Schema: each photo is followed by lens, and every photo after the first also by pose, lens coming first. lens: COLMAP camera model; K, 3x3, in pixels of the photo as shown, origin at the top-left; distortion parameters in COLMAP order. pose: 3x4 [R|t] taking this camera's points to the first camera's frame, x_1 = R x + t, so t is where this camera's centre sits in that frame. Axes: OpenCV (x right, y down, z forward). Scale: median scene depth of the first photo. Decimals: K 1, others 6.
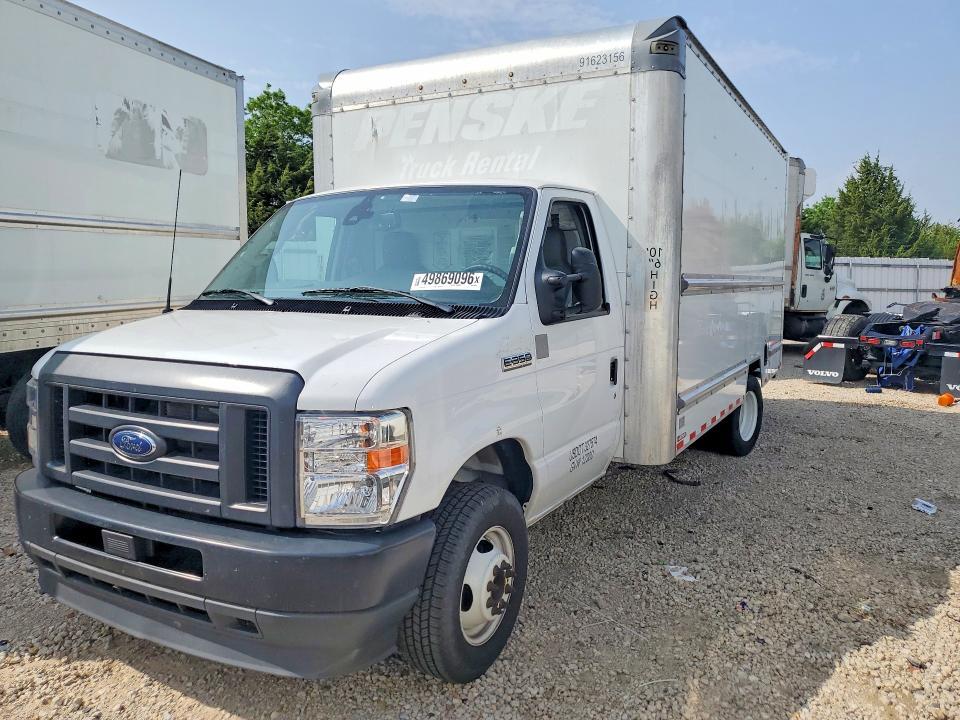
lens RADIAL K [[759.0, 0, 473.8], [0, 759.0, 358.7], [0, 0, 1]] dist [0.001538, 0.013938]
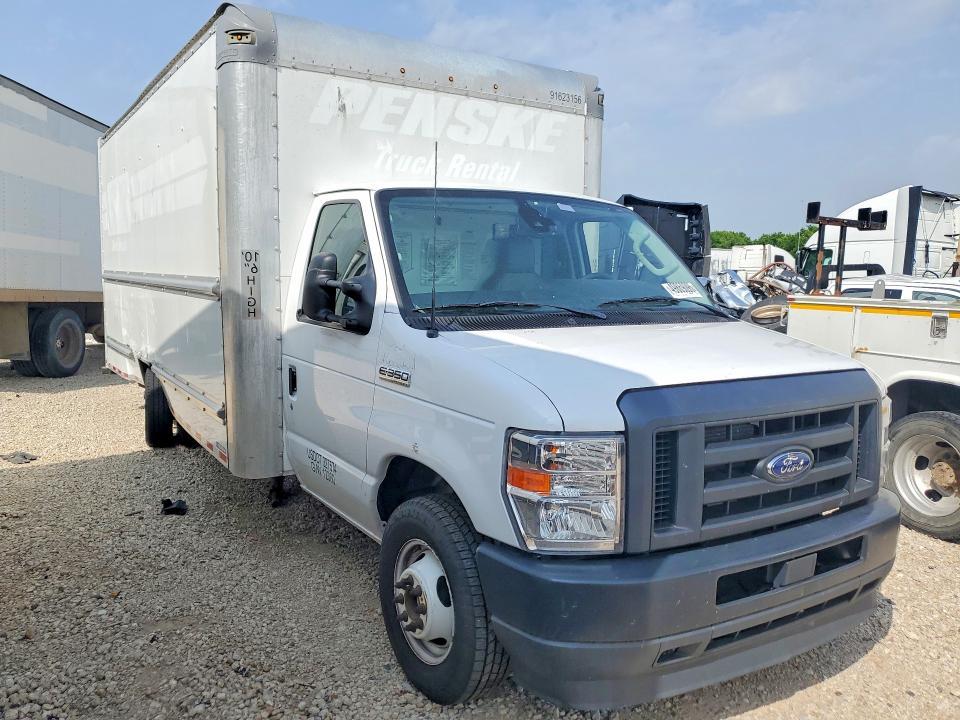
lens RADIAL K [[759.0, 0, 475.4], [0, 759.0, 366.5], [0, 0, 1]] dist [0.001538, 0.013938]
pose [[0.478759, -0.098576, 0.872395, -0.897832], [0.077731, 0.994534, 0.069719, -0.068998], [-0.874499, 0.034434, 0.483804, 0.533348]]
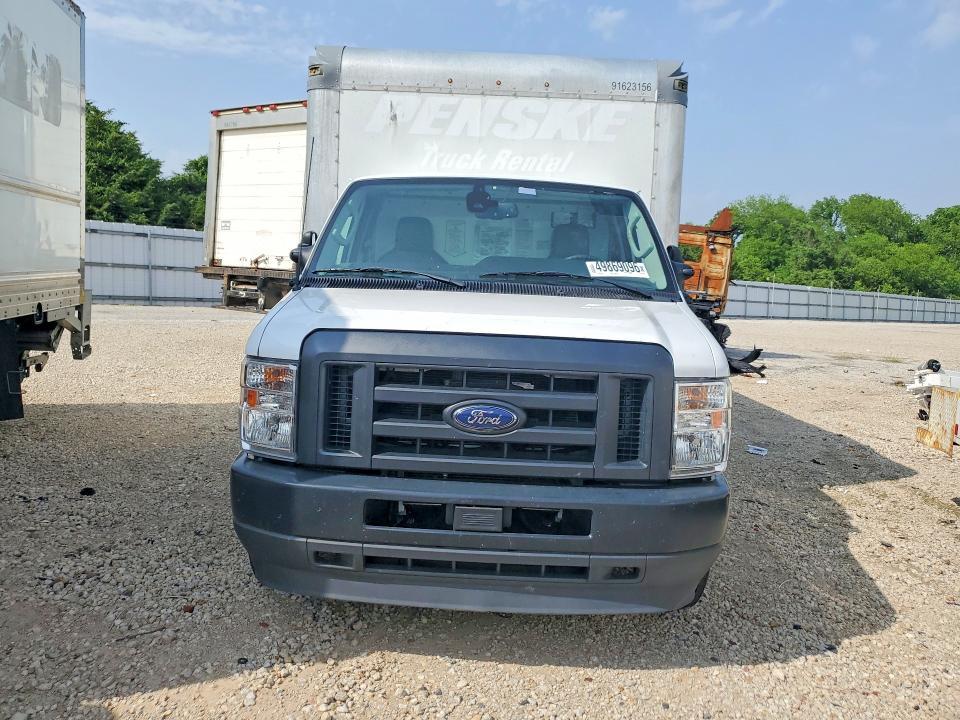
lens RADIAL K [[759.0, 0, 481.9], [0, 759.0, 352.6], [0, 0, 1]] dist [0.001538, 0.013938]
pose [[0.876644, -0.010113, 0.481034, -0.568548], [0.008905, 0.999949, 0.004794, 0.011622], [-0.481057, 0.000081, 0.876689, 0.071286]]
